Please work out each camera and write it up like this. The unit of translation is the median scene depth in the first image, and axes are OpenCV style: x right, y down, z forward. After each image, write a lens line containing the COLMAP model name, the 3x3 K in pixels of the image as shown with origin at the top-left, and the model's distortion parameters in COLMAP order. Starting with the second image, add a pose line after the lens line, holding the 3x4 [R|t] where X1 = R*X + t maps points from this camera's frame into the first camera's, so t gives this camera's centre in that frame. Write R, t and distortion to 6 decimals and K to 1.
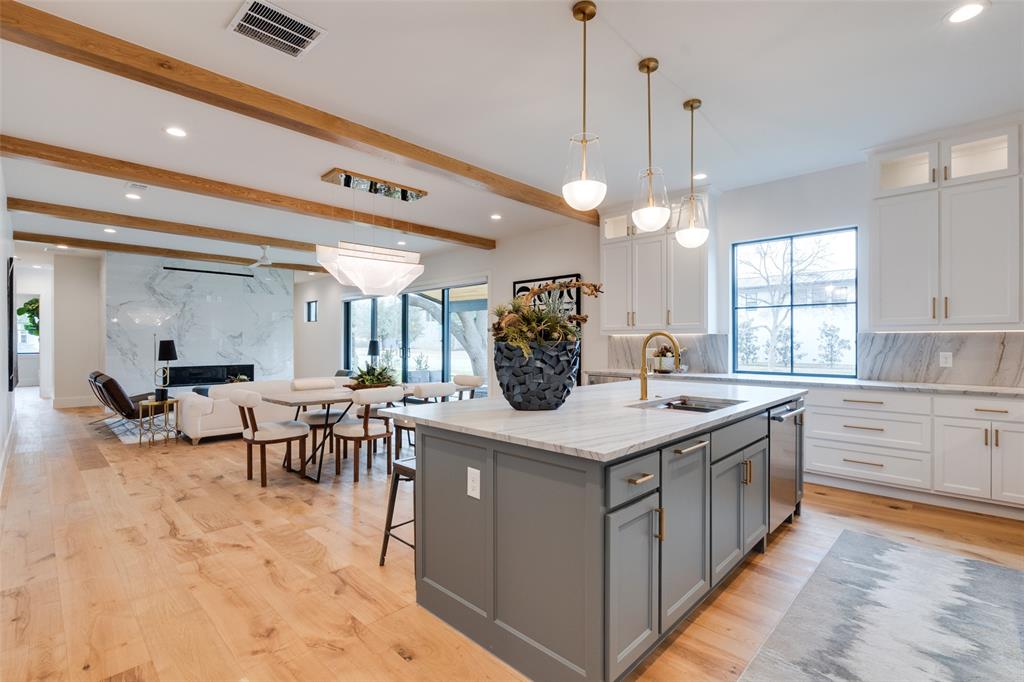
lens RADIAL K [[467.0, 0, 515.8], [0, 467.0, 341.1], [0, 0, 1]] dist [-0.004562, -0.000719]
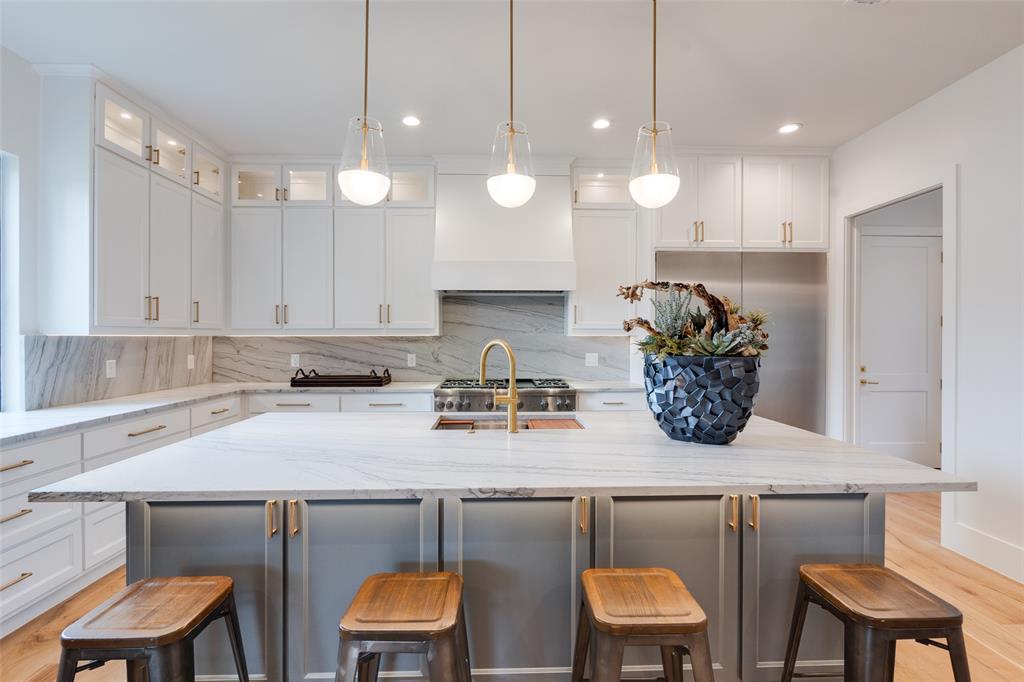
lens RADIAL K [[475.1, 0, 515.8], [0, 475.1, 337.9], [0, 0, 1]] dist [-0.002428, -0.000059]
pose [[-0.718592, -0.003369, 0.695423, -0.200169], [-0.002745, 0.999994, 0.002008, -0.020890], [-0.695426, -0.000466, -0.718597, 1.206028]]
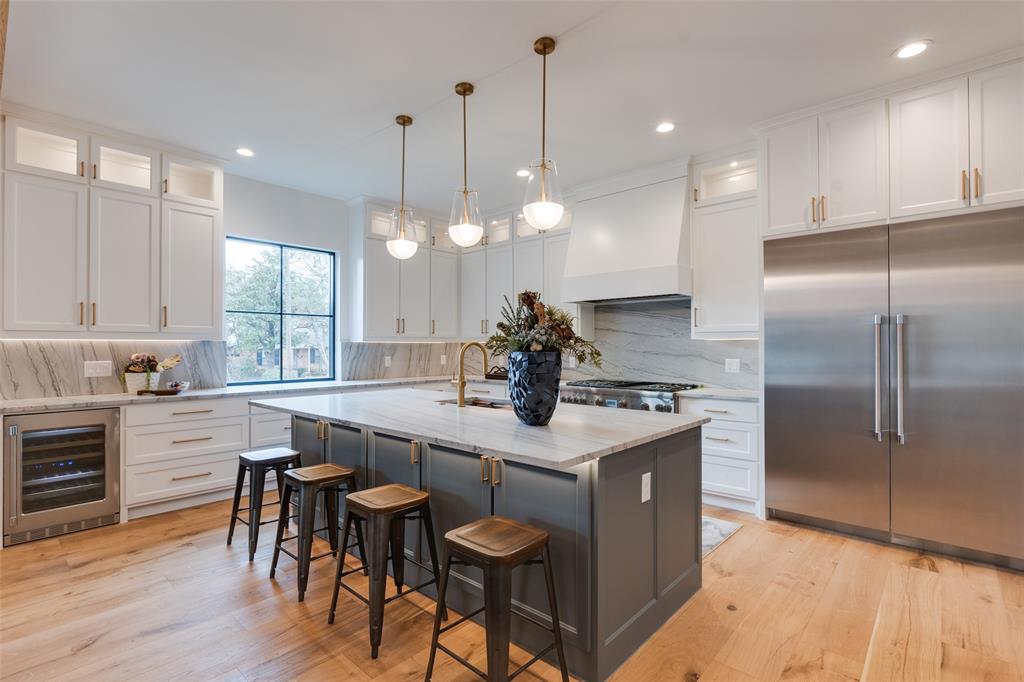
lens RADIAL K [[483.7, 0, 512.0], [0, 483.7, 341.0], [0, 0, 1]] dist [-0.001952, 0.000123]
pose [[-0.031136, 0.011729, 0.999446, -0.634368], [-0.000047, 0.999931, -0.011736, -0.006517], [-0.999515, -0.000412, -0.031133, 0.723202]]
